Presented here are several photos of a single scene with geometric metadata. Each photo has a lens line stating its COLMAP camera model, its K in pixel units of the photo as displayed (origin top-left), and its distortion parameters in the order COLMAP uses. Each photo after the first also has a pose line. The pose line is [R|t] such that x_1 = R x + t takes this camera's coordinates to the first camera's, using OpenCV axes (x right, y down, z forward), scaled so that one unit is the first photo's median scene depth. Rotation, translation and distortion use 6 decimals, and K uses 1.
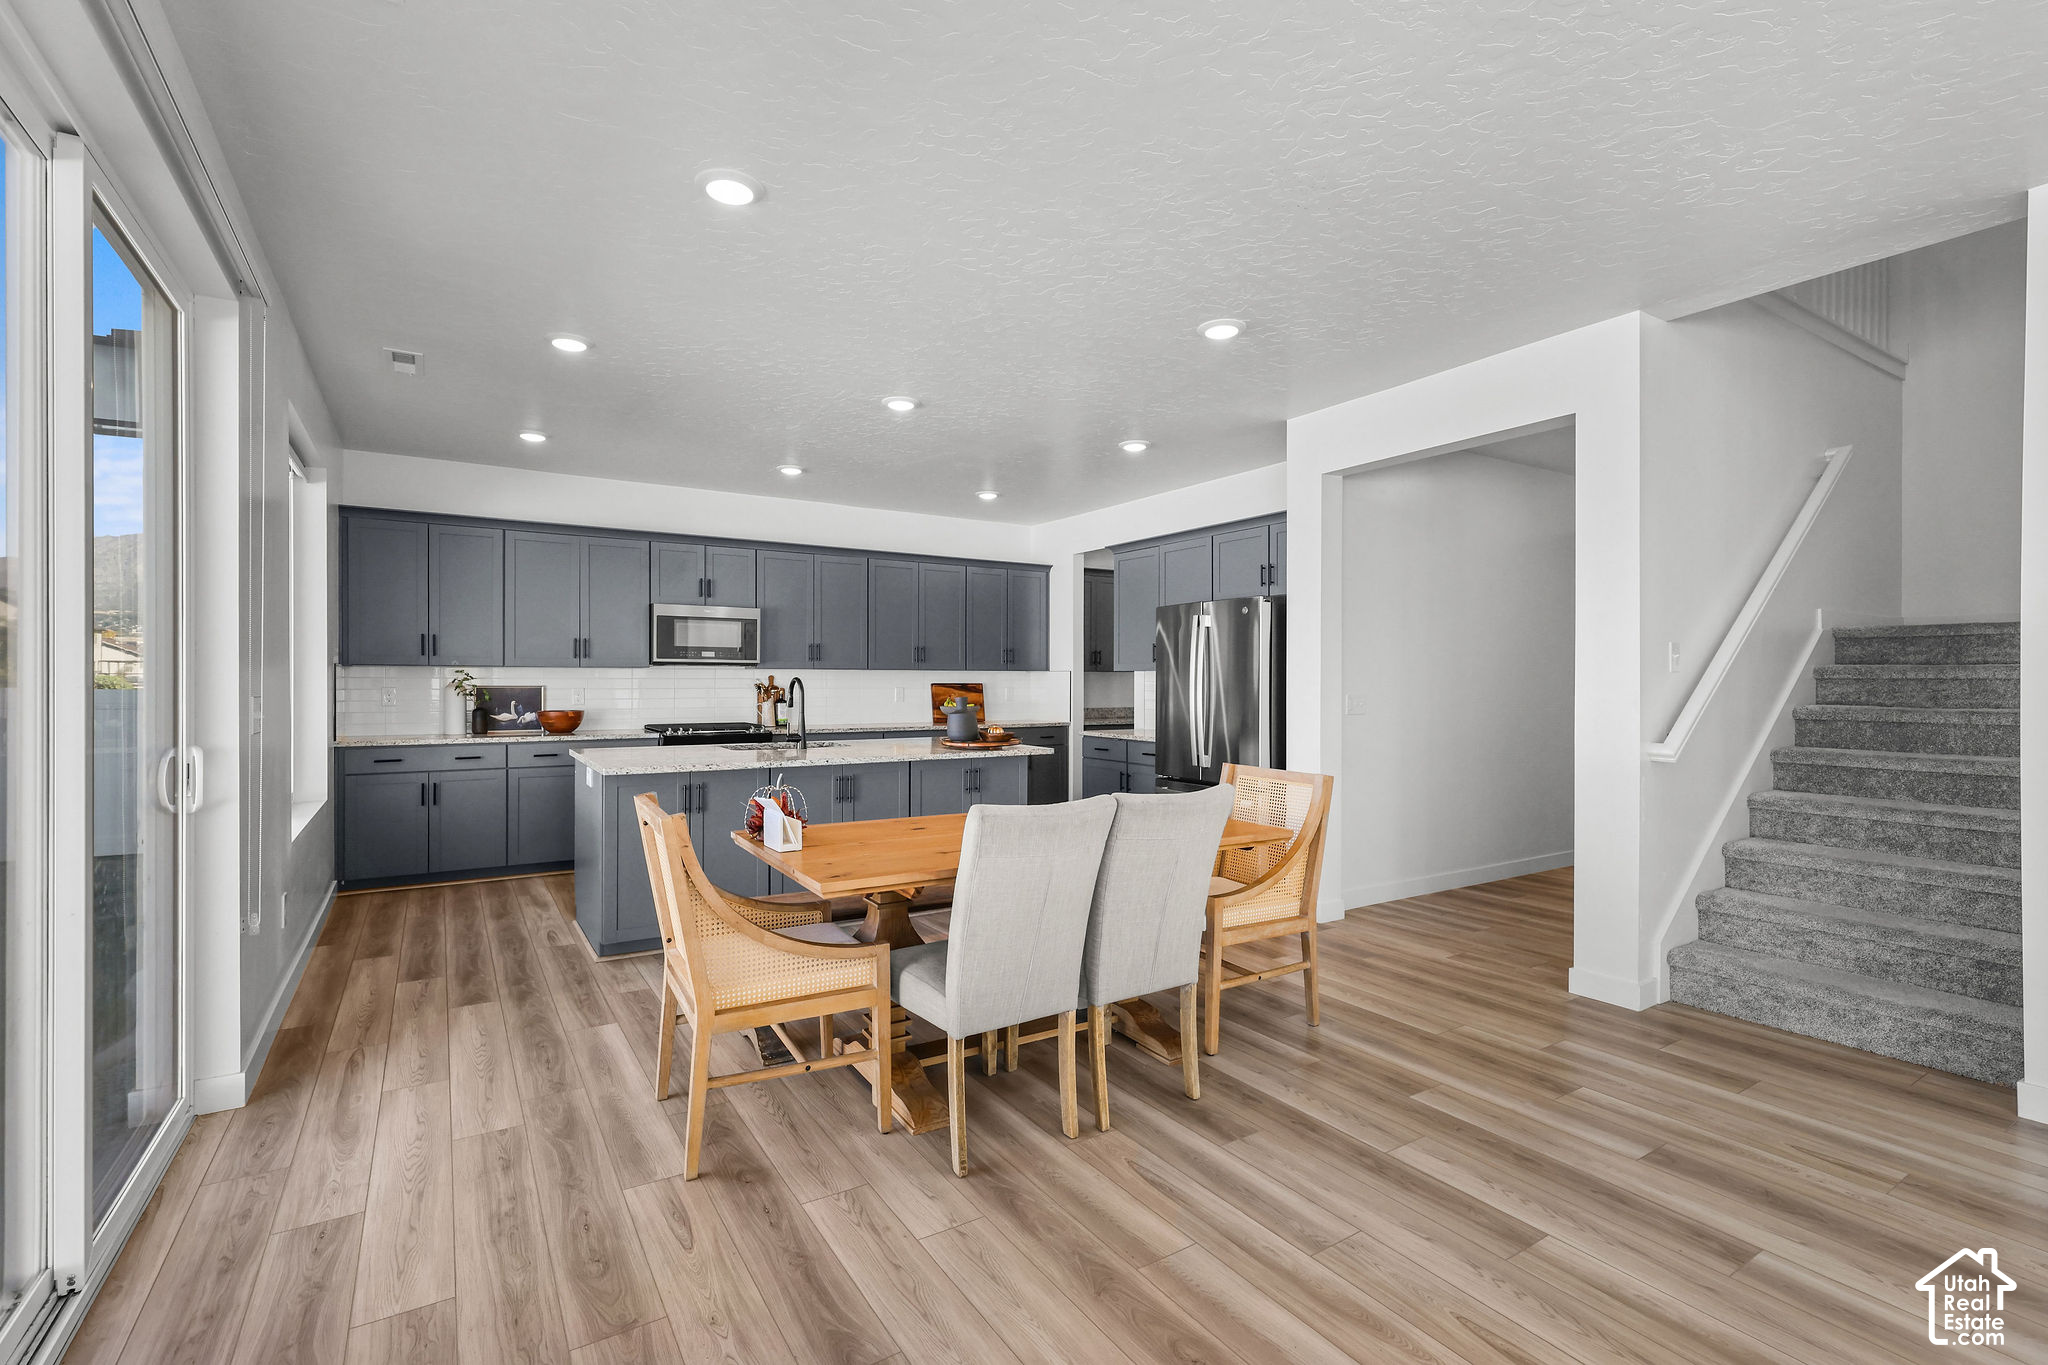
lens RADIAL K [[937.3, 0, 1020.4], [0, 937.3, 680.3], [0, 0, 1]] dist [0.005901, 0.000217]
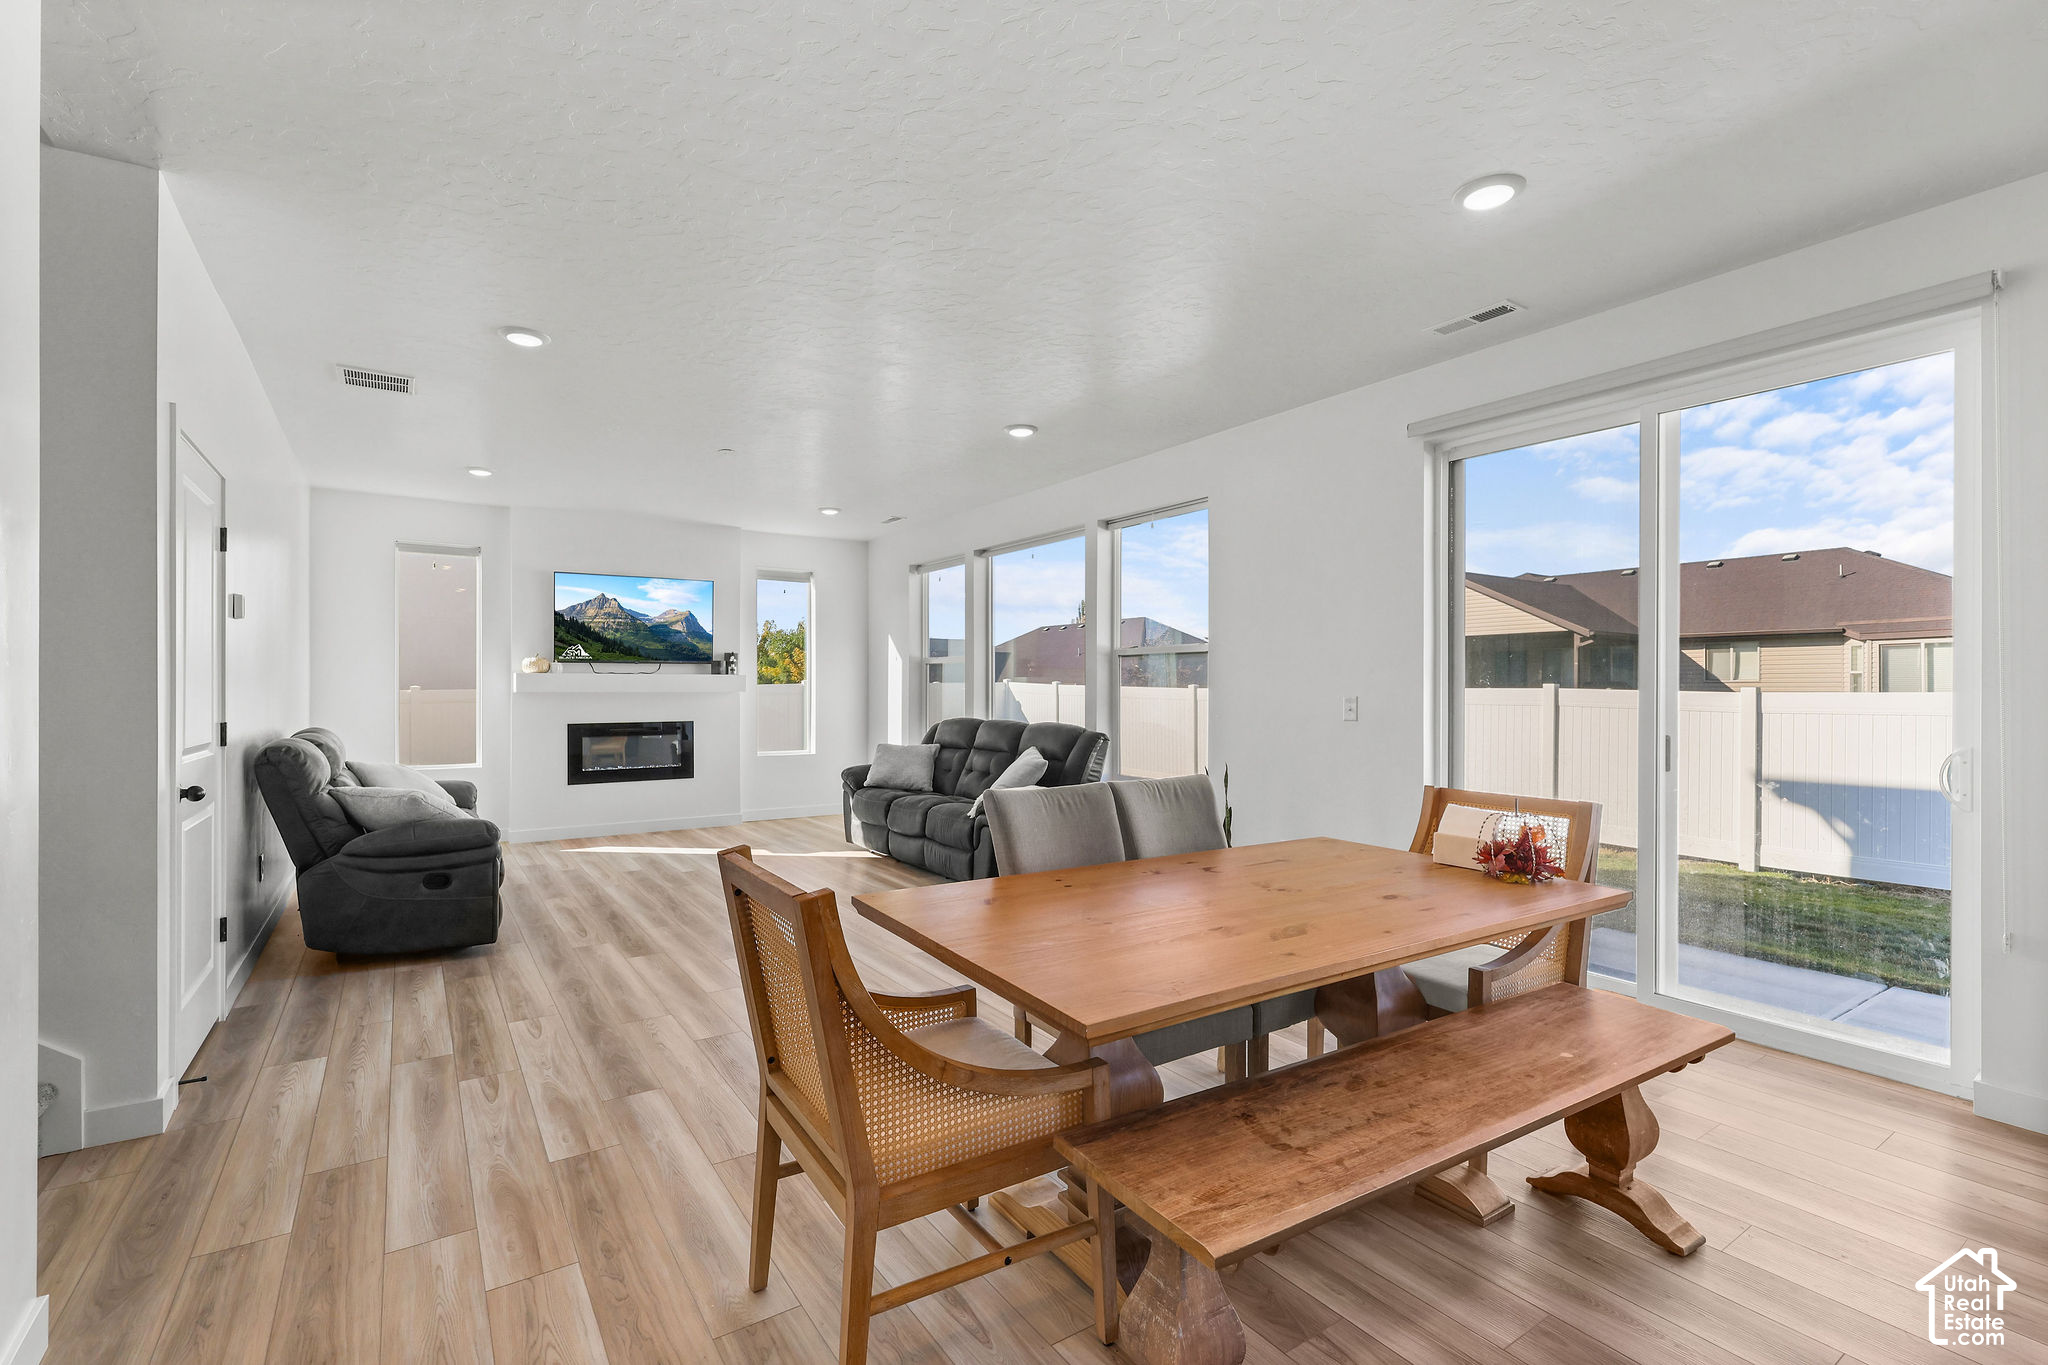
lens RADIAL K [[937.3, 0, 1020.2], [0, 937.3, 685.1], [0, 0, 1]] dist [0.005901, 0.000217]
pose [[-0.999859, -0.004034, -0.016316, 0.096158], [-0.004010, 0.999991, -0.001506, 0.005188], [0.016322, -0.001441, -0.999866, 0.889403]]
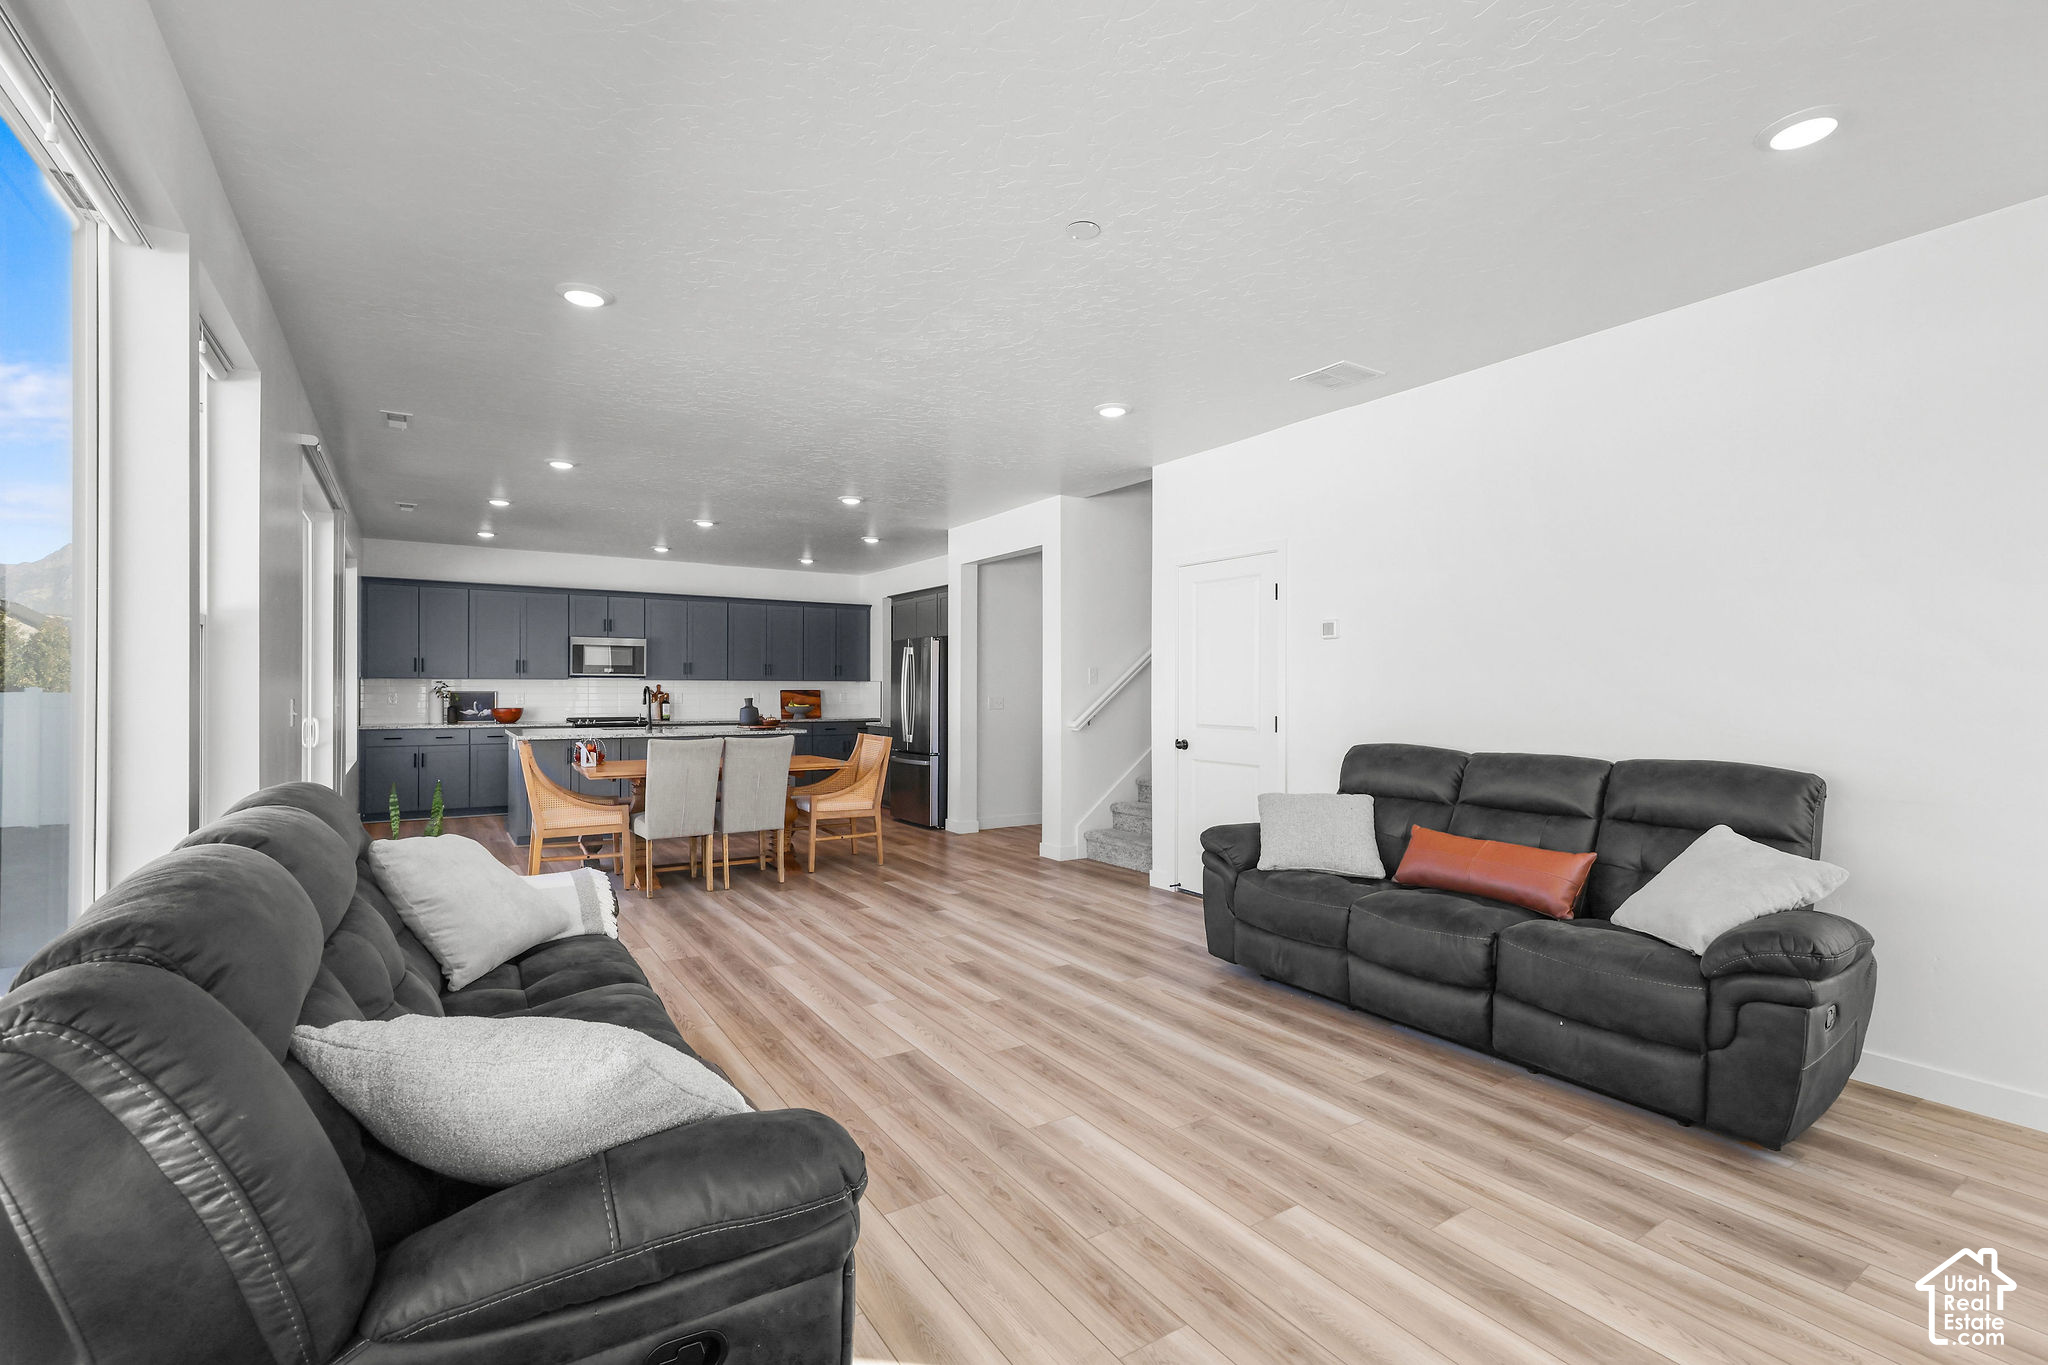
lens RADIAL K [[937.3, 0, 1032.7], [0, 937.3, 689.8], [0, 0, 1]] dist [0.005901, 0.000217]
pose [[0.999867, -0.000193, 0.016291, 0.337740], [0.000166, 0.999999, 0.001661, 0.000775], [-0.016291, -0.001658, 0.999866, -0.534585]]
